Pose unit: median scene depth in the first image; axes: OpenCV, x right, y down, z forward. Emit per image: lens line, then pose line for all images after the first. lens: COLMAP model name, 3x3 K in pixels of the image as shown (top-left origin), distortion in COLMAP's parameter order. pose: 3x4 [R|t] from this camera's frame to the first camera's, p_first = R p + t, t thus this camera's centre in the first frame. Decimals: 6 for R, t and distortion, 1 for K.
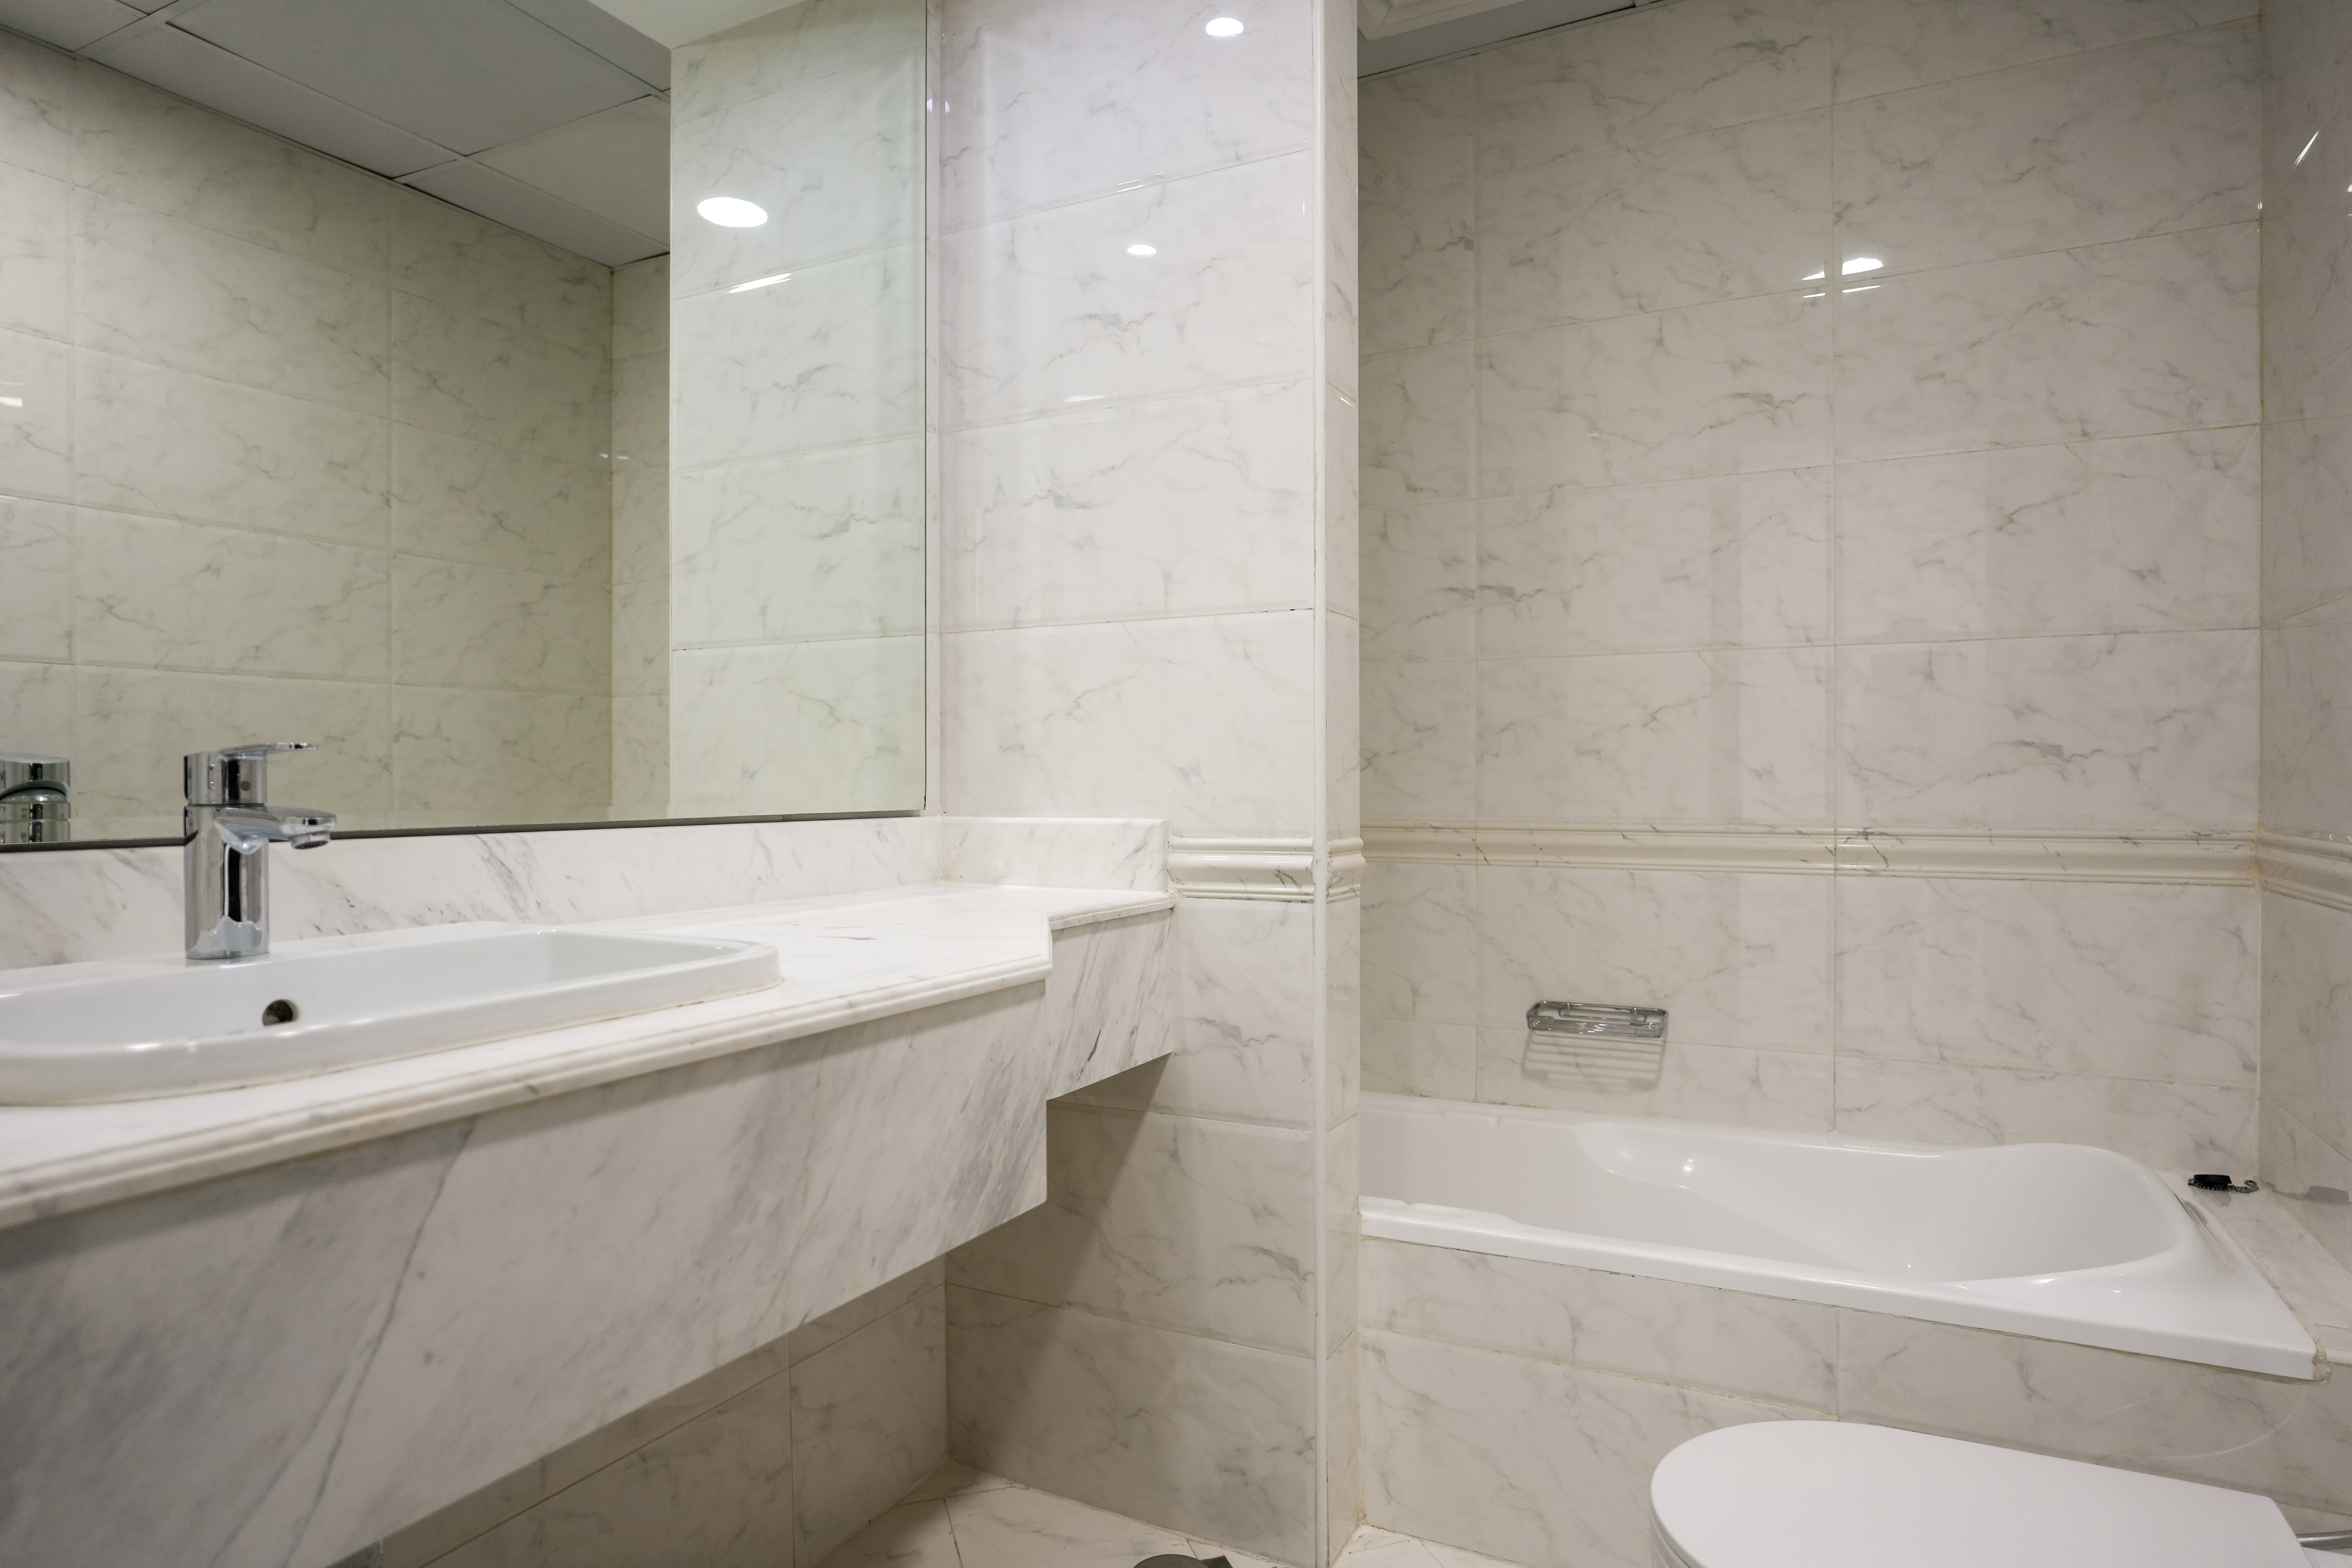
lens RADIAL K [[1359.8, 0, 1162.9], [0, 1359.8, 778.7], [0, 0, 1]] dist [-0.027910, 0.007296]
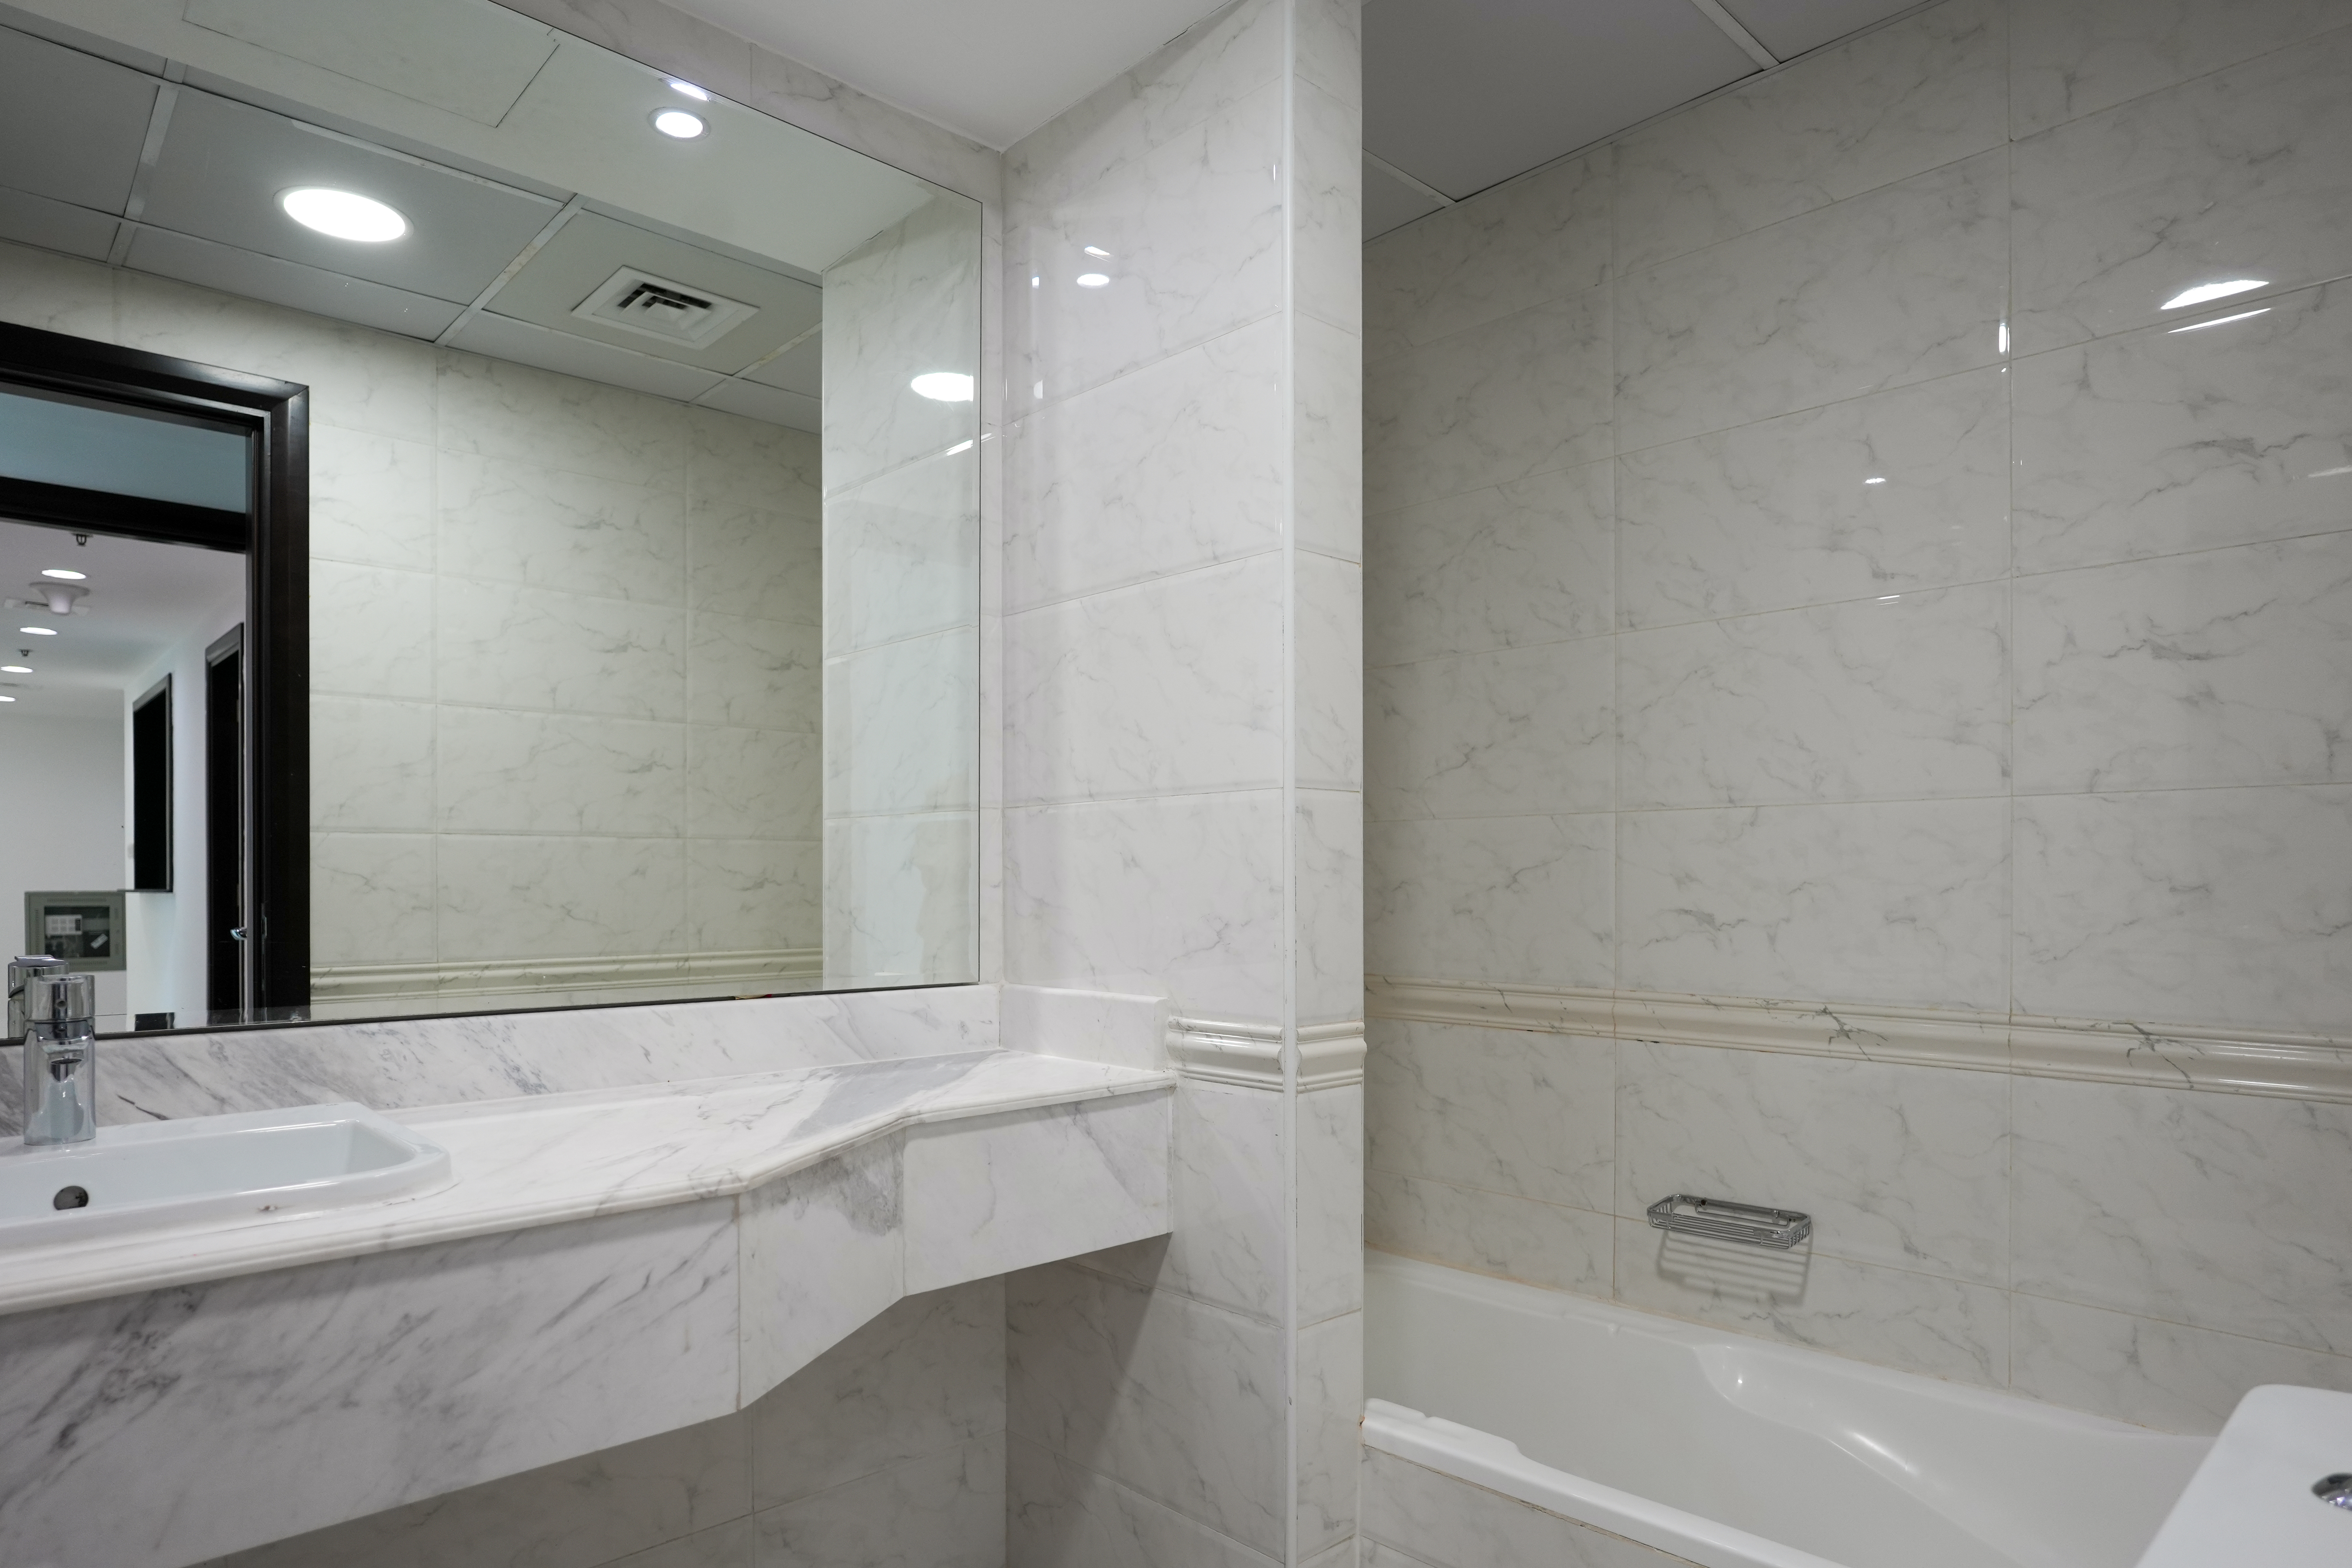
lens RADIAL K [[1359.8, 0, 1184.4], [0, 1359.8, 908.2], [0, 0, 1]] dist [-0.027910, 0.007296]
pose [[0.949677, -0.004798, -0.313194, 0.315689], [0.007987, 0.999929, 0.008898, -0.042674], [0.313129, -0.010951, 0.949647, 0.071605]]
